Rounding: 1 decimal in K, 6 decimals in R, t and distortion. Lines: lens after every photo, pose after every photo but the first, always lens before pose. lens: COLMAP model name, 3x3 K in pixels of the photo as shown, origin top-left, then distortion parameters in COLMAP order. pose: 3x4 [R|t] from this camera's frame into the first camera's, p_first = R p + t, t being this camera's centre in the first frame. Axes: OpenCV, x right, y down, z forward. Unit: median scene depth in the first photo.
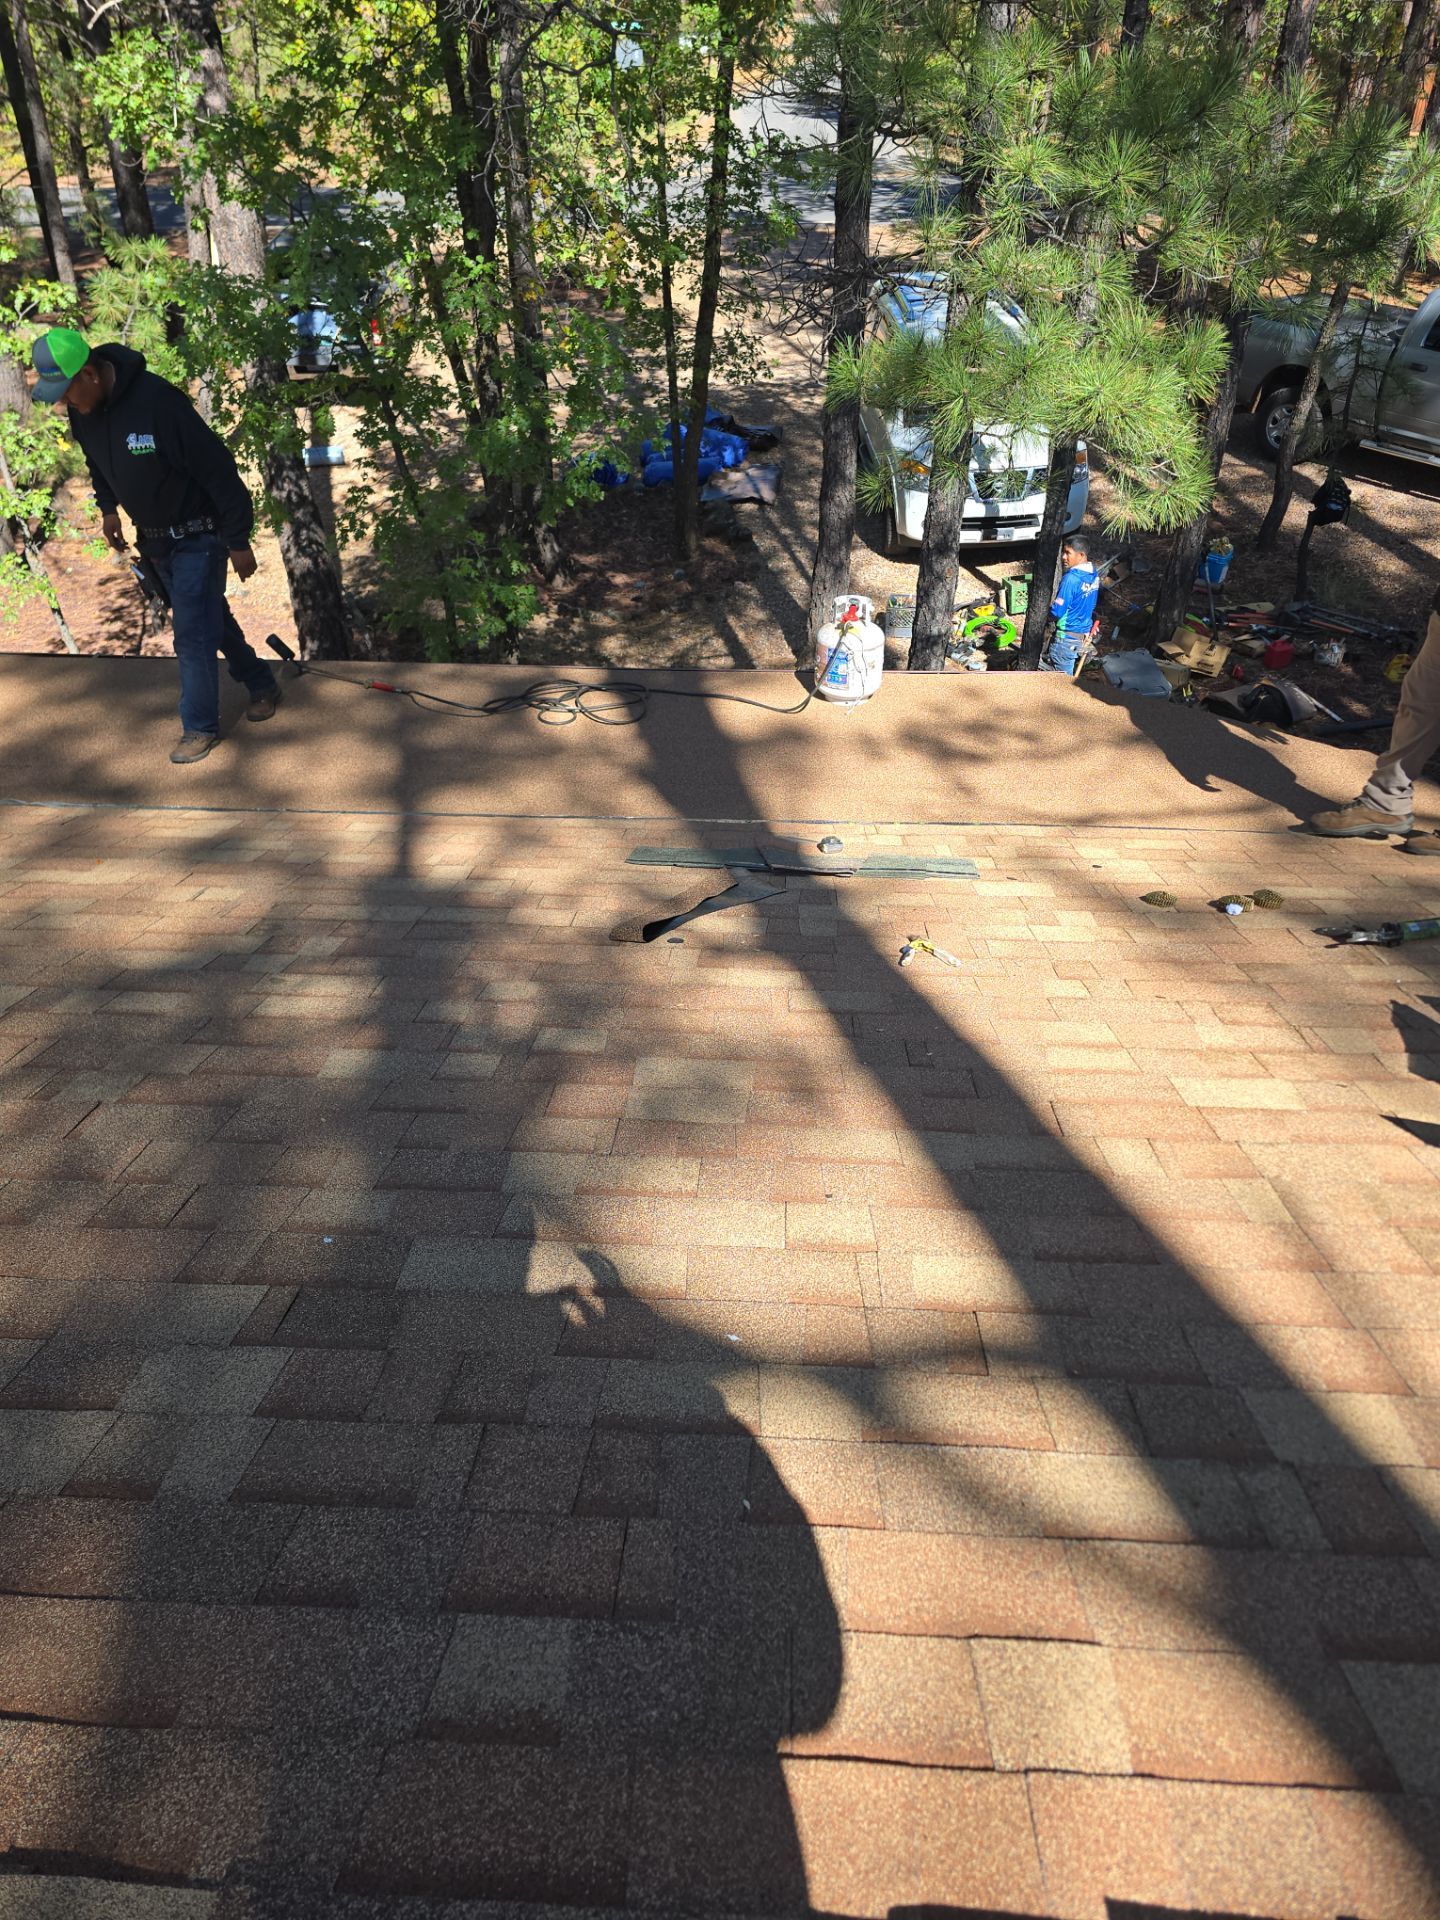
lens RADIAL K [[1274.6, 0, 737.3], [0, 1274.6, 957.4], [0, 0, 1]] dist [0.067846, -0.057740]
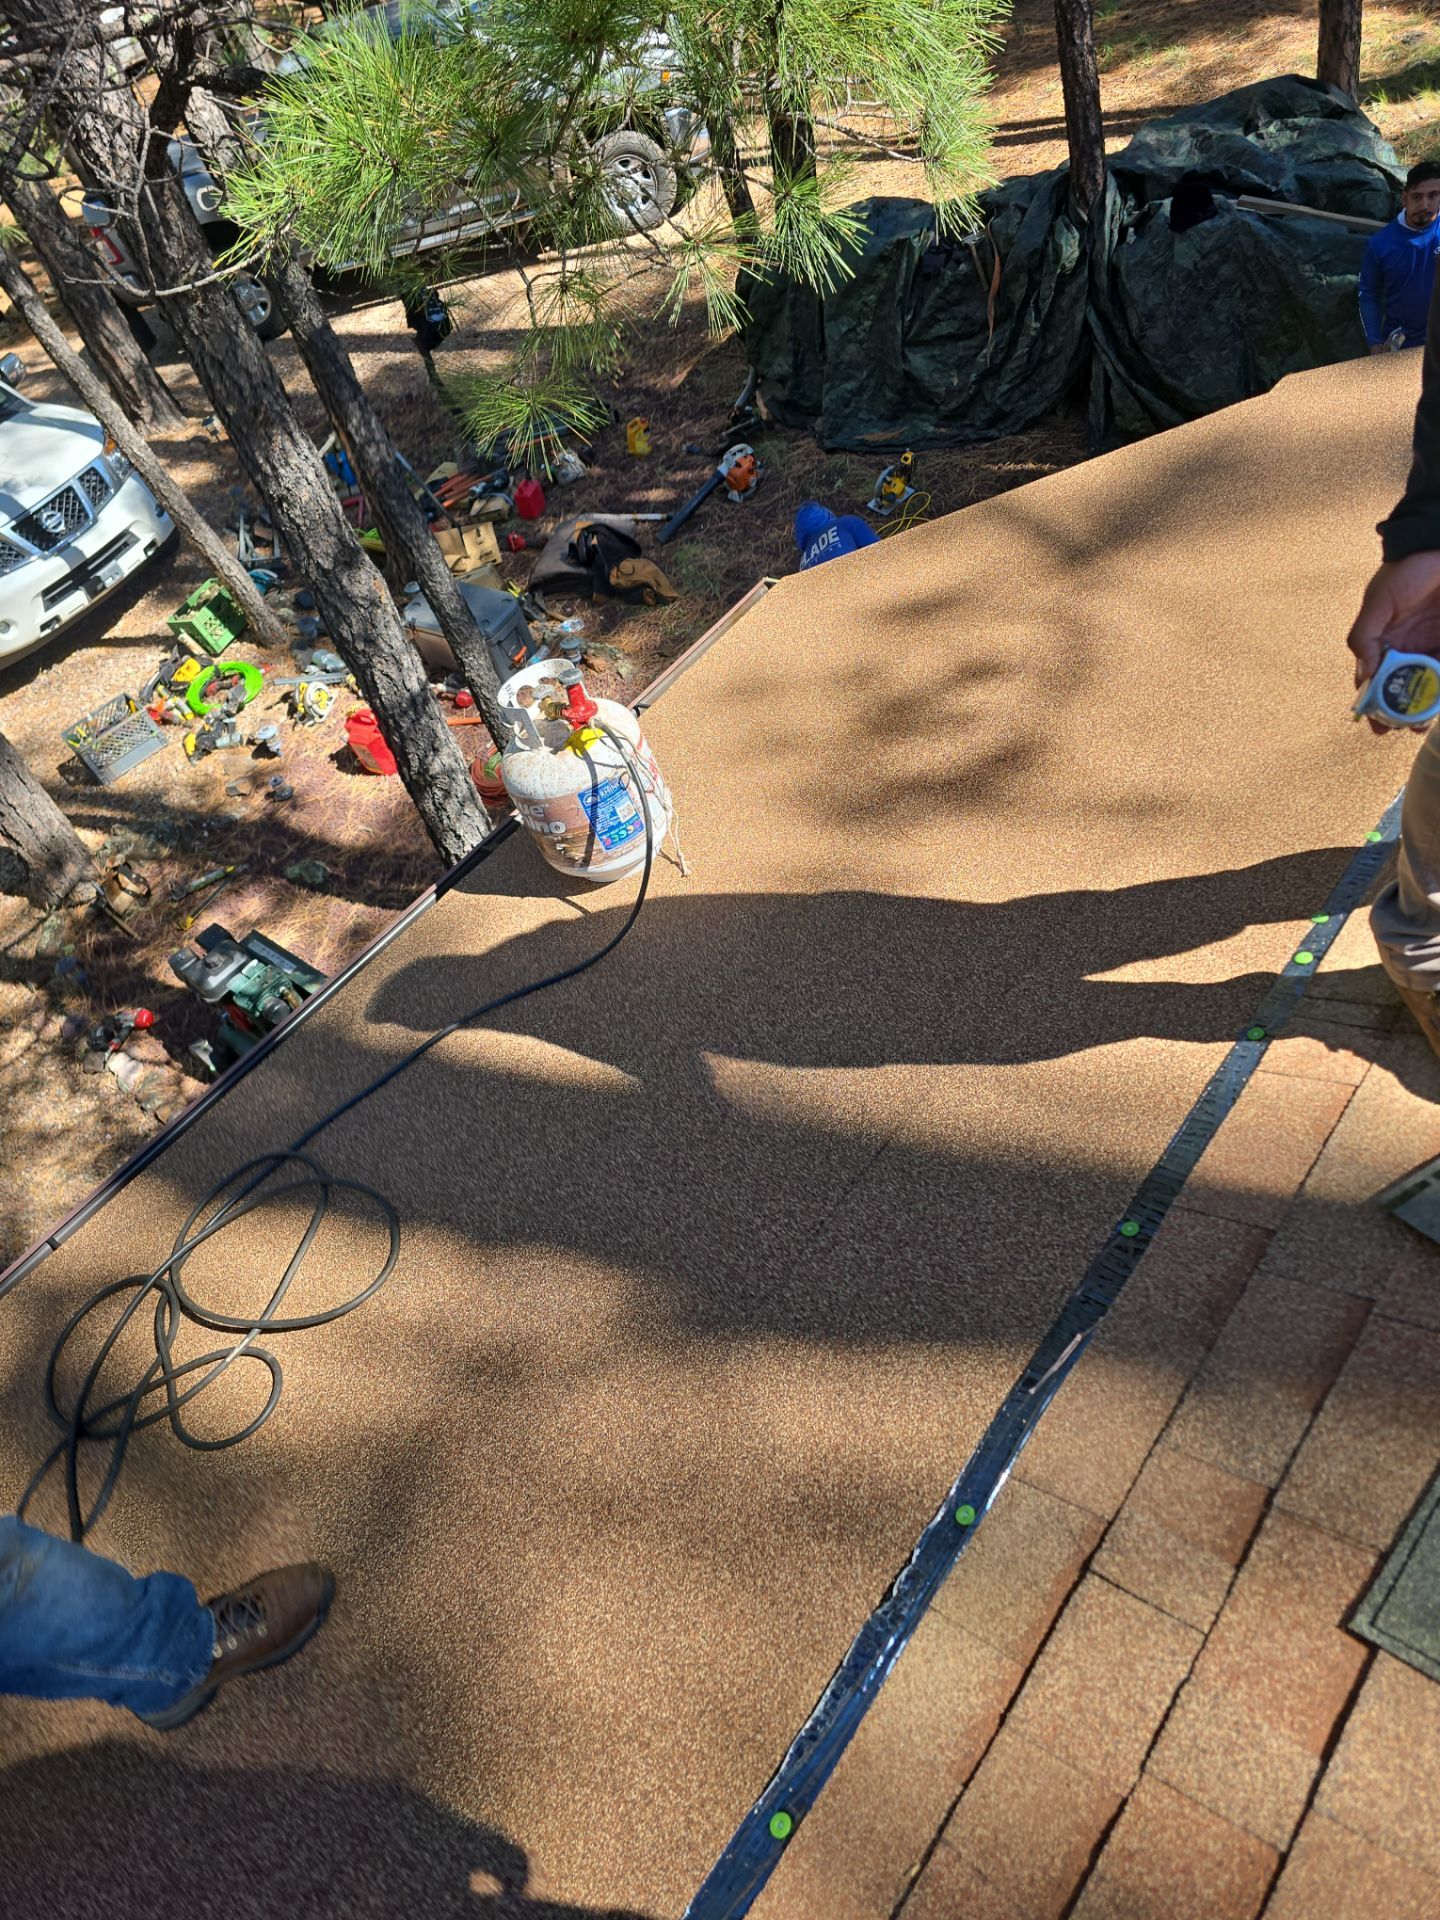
lens RADIAL K [[1274.6, 0, 720.8], [0, 1274.6, 953.6], [0, 0, 1]] dist [0.067846, -0.057740]
pose [[0.567887, -0.682776, 0.459697, -0.069594], [0.665908, 0.709375, 0.230986, -0.125634], [-0.483809, 0.174941, 0.857511, 0.273212]]
